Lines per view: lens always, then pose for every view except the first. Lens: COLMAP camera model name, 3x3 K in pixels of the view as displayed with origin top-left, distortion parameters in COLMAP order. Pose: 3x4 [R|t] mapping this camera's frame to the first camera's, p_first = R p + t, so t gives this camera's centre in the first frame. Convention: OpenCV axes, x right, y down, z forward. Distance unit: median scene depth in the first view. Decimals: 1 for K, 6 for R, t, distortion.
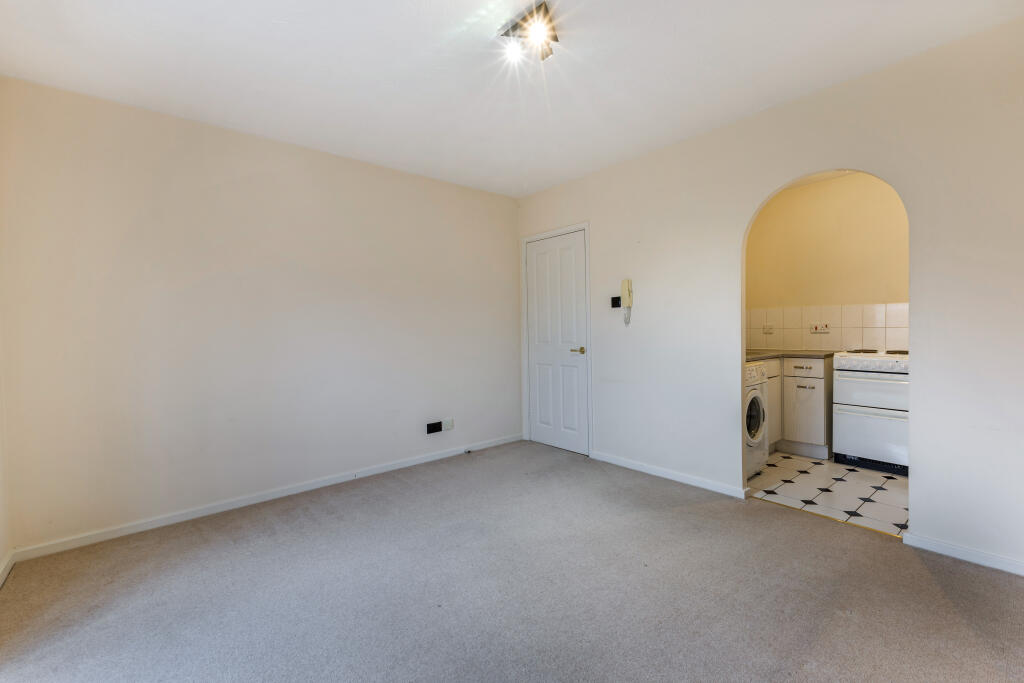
lens RADIAL K [[444.8, 0, 511.5], [0, 444.8, 332.9], [0, 0, 1]] dist [0.014637, -0.000095]
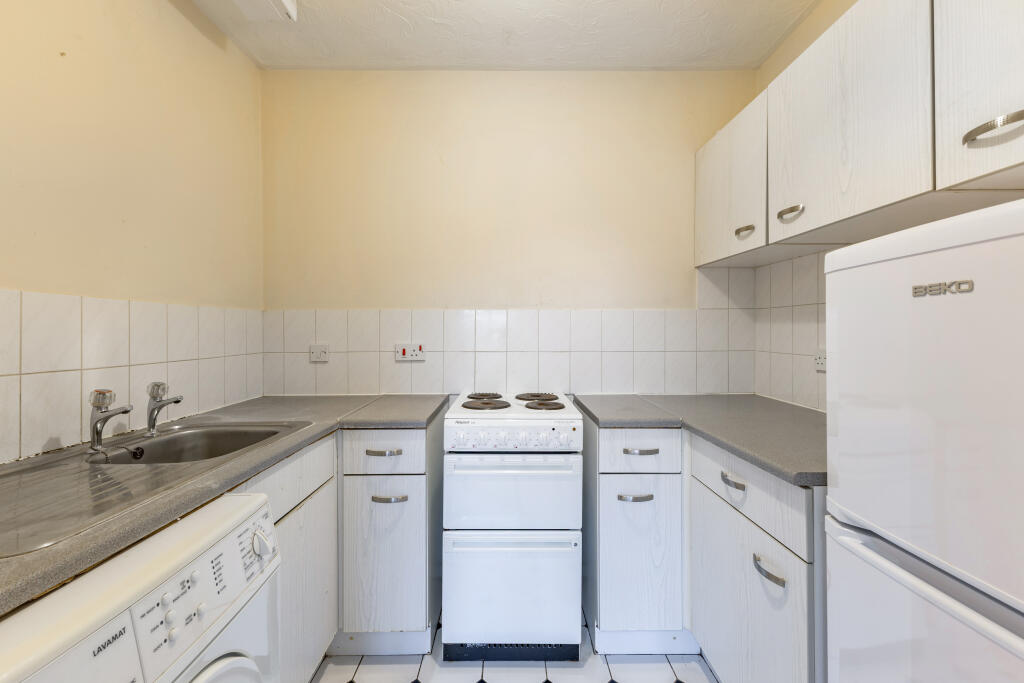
lens RADIAL K [[444.8, 0, 510.7], [0, 444.8, 336.2], [0, 0, 1]] dist [0.014637, -0.000095]
pose [[0.644546, 0.000551, 0.764566, 0.413518], [0.003303, 0.999988, -0.003505, -0.030094], [-0.764559, 0.004784, 0.644536, 0.647711]]
